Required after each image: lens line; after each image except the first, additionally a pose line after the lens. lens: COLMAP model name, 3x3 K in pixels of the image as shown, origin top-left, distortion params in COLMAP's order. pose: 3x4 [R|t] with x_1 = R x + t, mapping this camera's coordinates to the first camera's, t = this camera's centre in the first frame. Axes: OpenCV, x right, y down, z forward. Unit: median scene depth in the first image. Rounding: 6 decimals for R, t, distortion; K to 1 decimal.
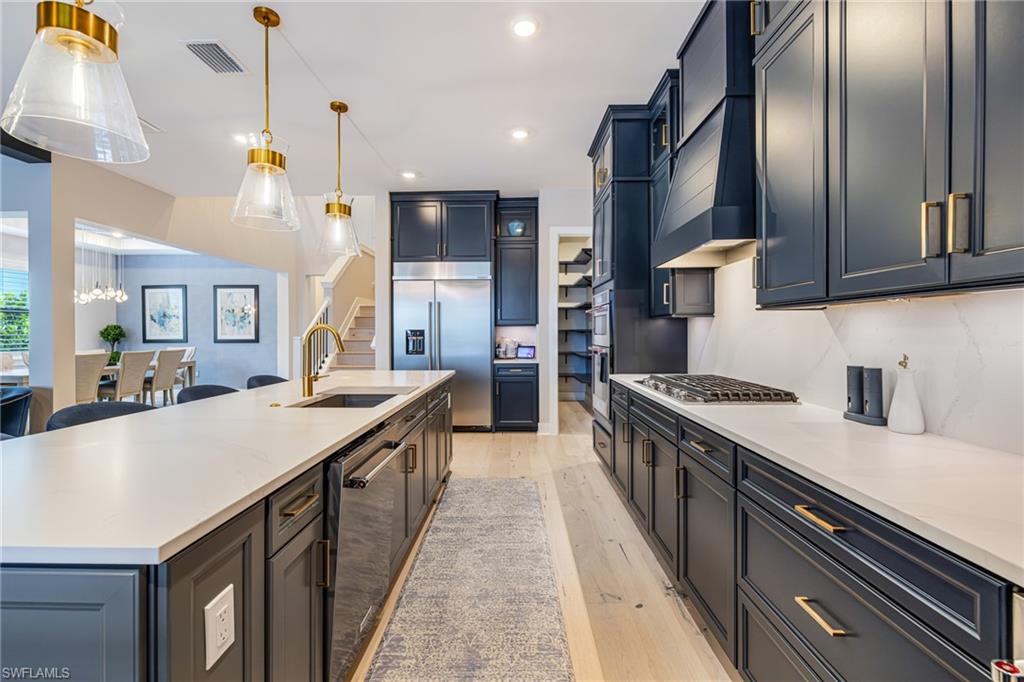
lens RADIAL K [[444.2, 0, 509.5], [0, 444.2, 333.8], [0, 0, 1]] dist [-0.001302, -0.000734]
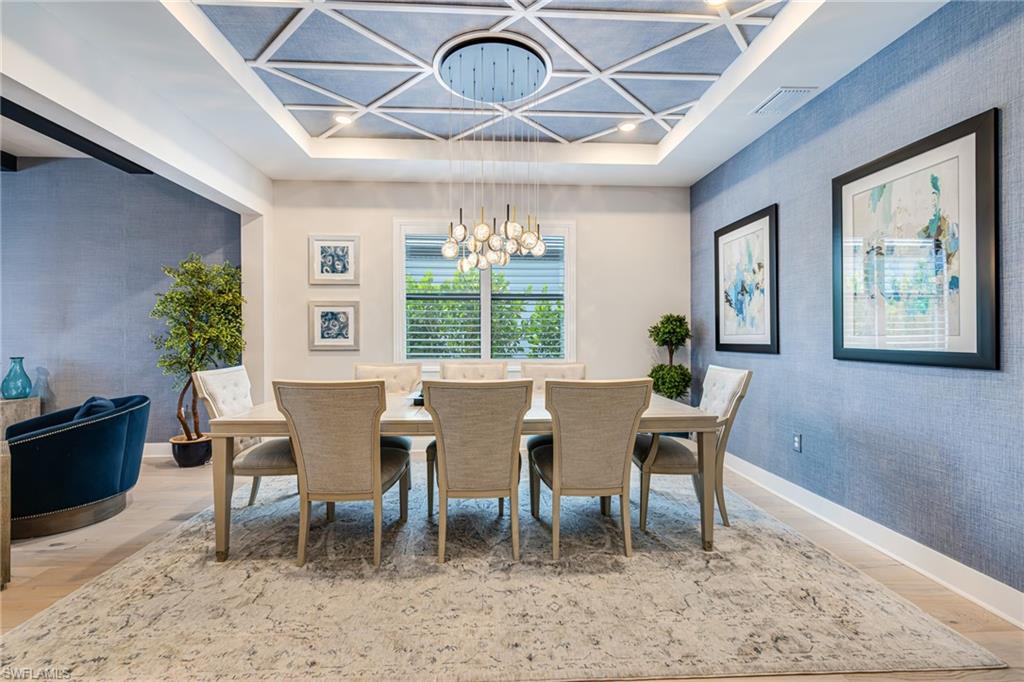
lens RADIAL K [[444.2, 0, 509.5], [0, 444.2, 333.8], [0, 0, 1]] dist [-0.001302, -0.000734]
pose [[0.087722, -0.000761, -0.996145, -0.365477], [-0.003188, 0.999994, -0.001044, 0.003576], [0.996140, 0.003267, 0.087719, 0.736603]]
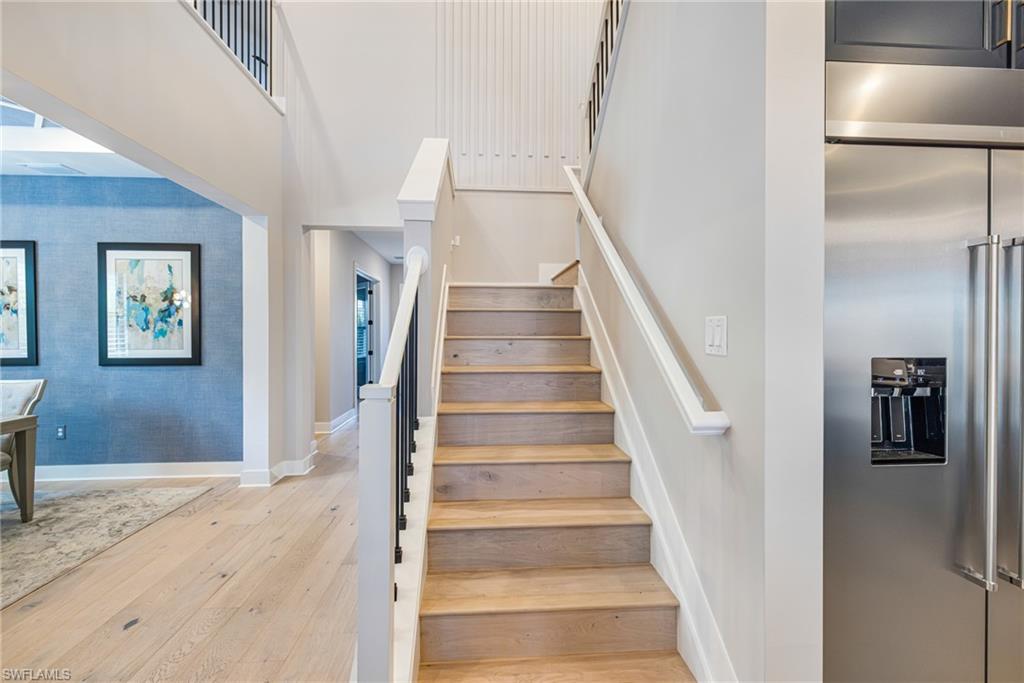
lens RADIAL K [[444.2, 0, 509.5], [0, 444.2, 334.3], [0, 0, 1]] dist [-0.001302, -0.000734]
pose [[0.994574, 0.000387, 0.104030, -0.281647], [-0.000486, 0.999999, 0.000922, -0.013421], [-0.104029, -0.000968, 0.994574, 0.486342]]
